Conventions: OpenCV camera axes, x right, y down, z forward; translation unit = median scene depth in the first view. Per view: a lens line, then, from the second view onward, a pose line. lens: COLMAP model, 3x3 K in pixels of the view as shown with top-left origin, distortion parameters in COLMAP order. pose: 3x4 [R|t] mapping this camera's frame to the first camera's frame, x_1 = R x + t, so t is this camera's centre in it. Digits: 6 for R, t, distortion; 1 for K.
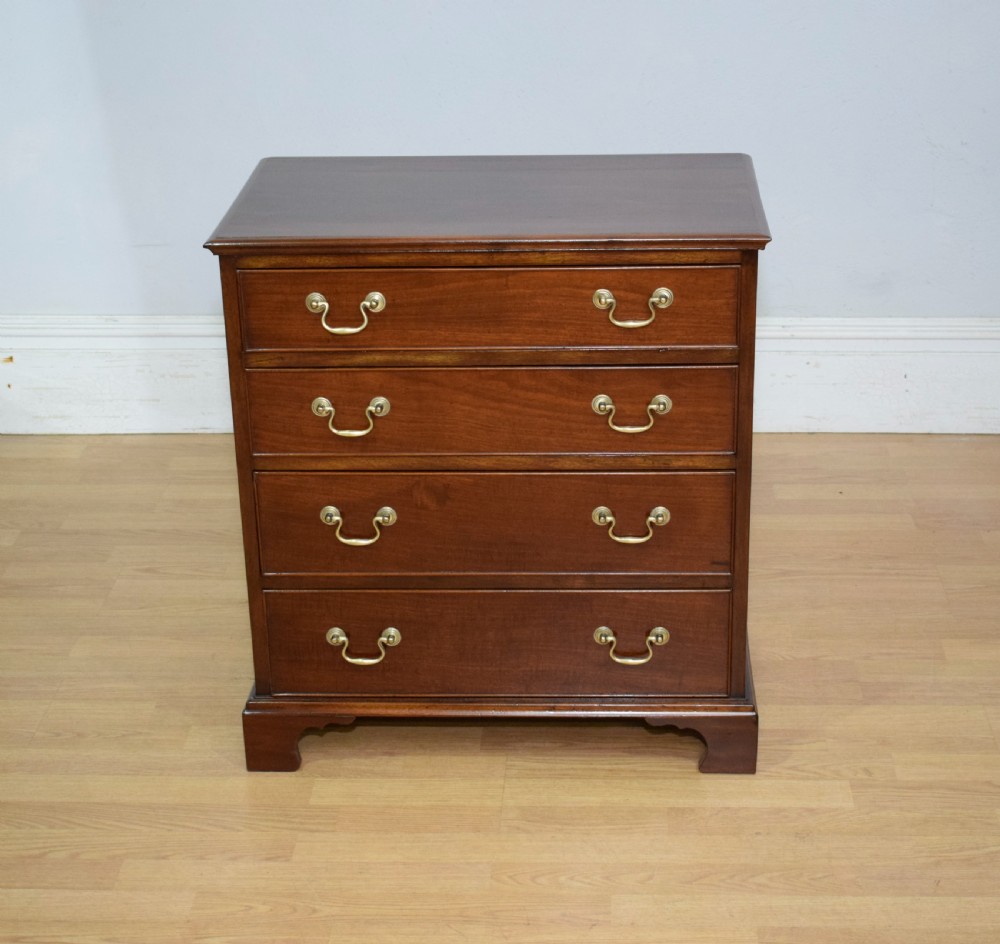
lens RADIAL K [[1905.2, 0, 500.0], [0, 1905.2, 472.0], [0, 0, 1]] dist [-0.022242, -0.011919]
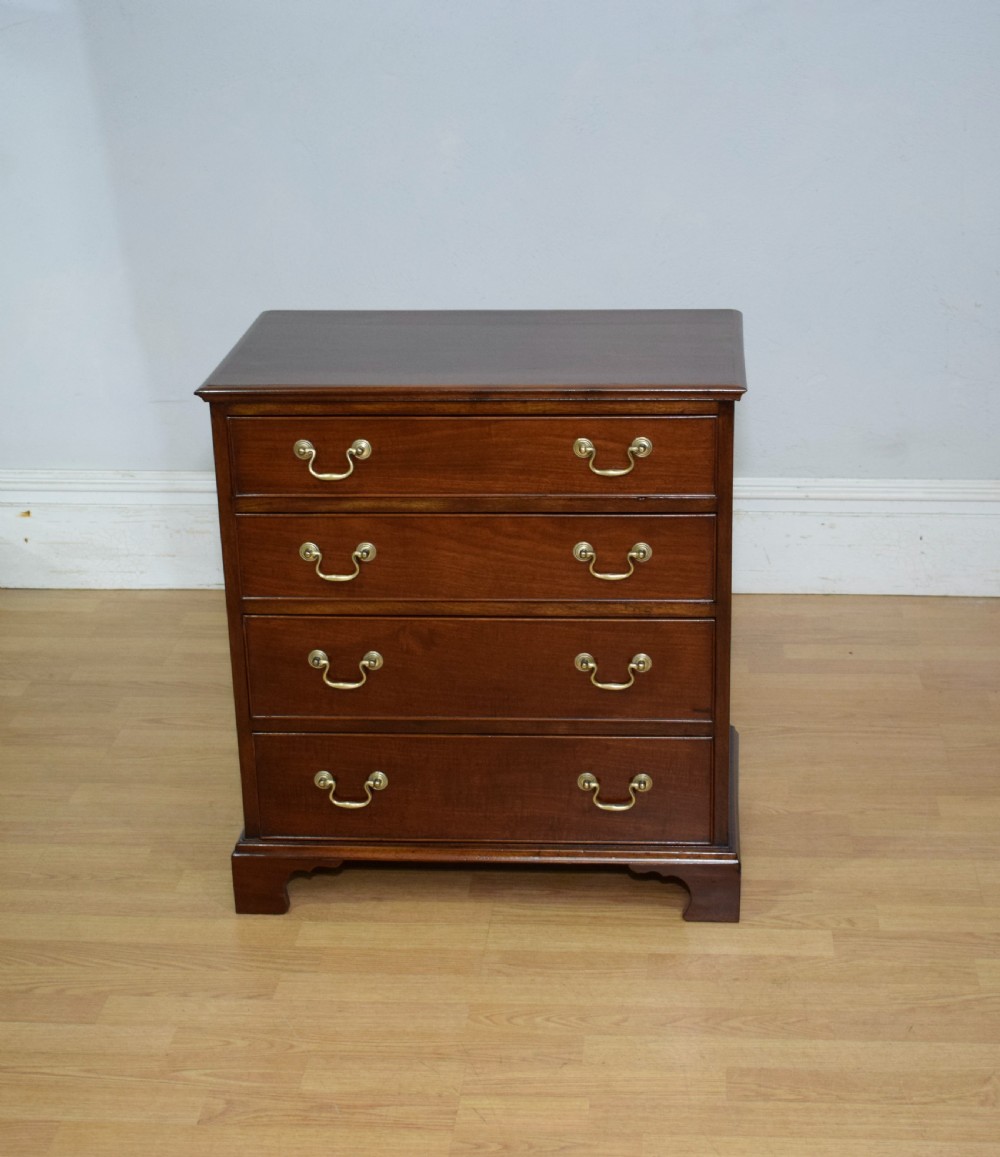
lens RADIAL K [[1986.7, 0, 526.9], [0, 1986.7, 576.4], [0, 0, 1]] dist [-0.024281, -0.004103]
pose [[0.999700, 0.009854, -0.022437, 0.045865], [-0.010745, 0.999144, -0.039959, 0.019831], [0.022024, 0.040188, 0.998949, -0.058993]]
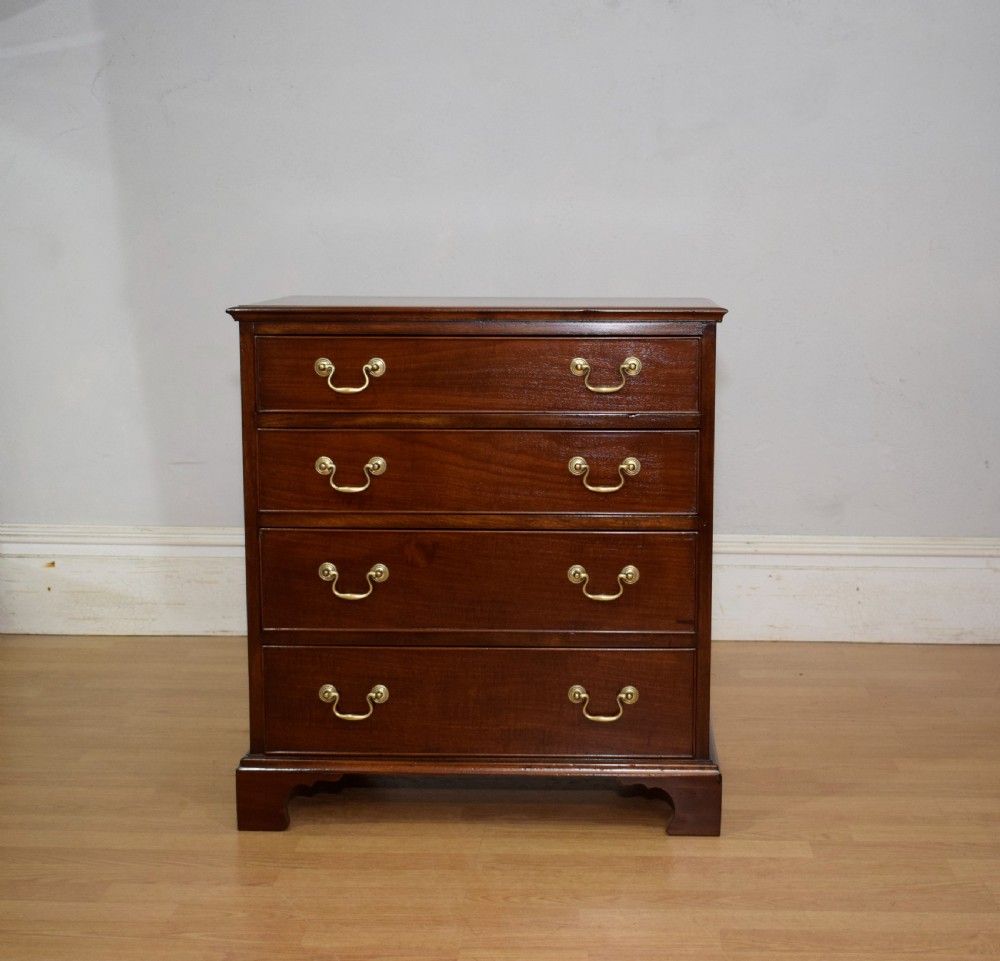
lens RADIAL K [[1689.8, 0, 547.0], [0, 1689.8, 494.6], [0, 0, 1]] dist [-0.028163, 0.011688]
pose [[0.999560, 0.022939, 0.018790, 0.017099], [-0.017476, 0.967666, -0.251630, 0.221243], [-0.023955, 0.251191, 0.967641, 0.051216]]
